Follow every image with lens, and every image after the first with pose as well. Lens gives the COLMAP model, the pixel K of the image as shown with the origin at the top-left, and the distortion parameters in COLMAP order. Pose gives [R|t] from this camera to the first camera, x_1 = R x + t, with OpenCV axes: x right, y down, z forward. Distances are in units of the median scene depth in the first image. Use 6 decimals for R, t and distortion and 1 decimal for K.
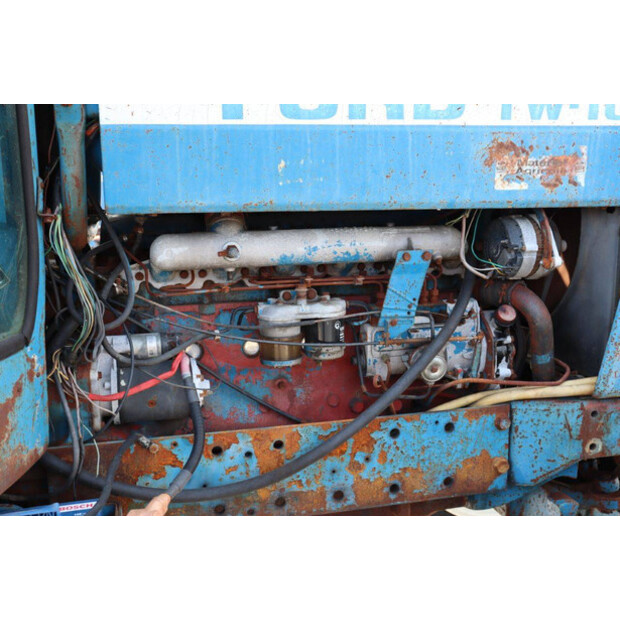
lens RADIAL K [[682.9, 0, 312.6], [0, 682.9, 308.9], [0, 0, 1]] dist [-0.010973, 0.000000]
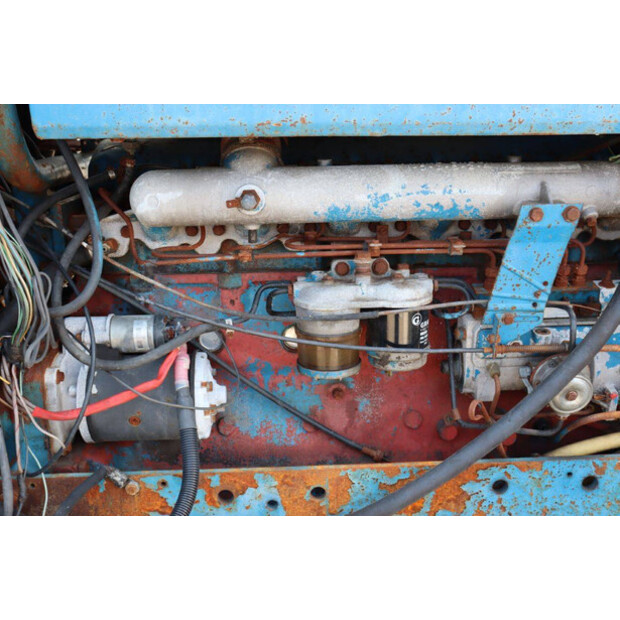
lens RADIAL K [[717.0, 0, 306.2], [0, 717.0, 312.5], [0, 0, 1]] dist [-0.003589, 0.000000]
pose [[0.981991, 0.052556, -0.181473, 0.056258], [-0.034010, 0.994013, 0.103838, -0.048242], [0.185843, -0.095796, 0.977898, 0.328638]]
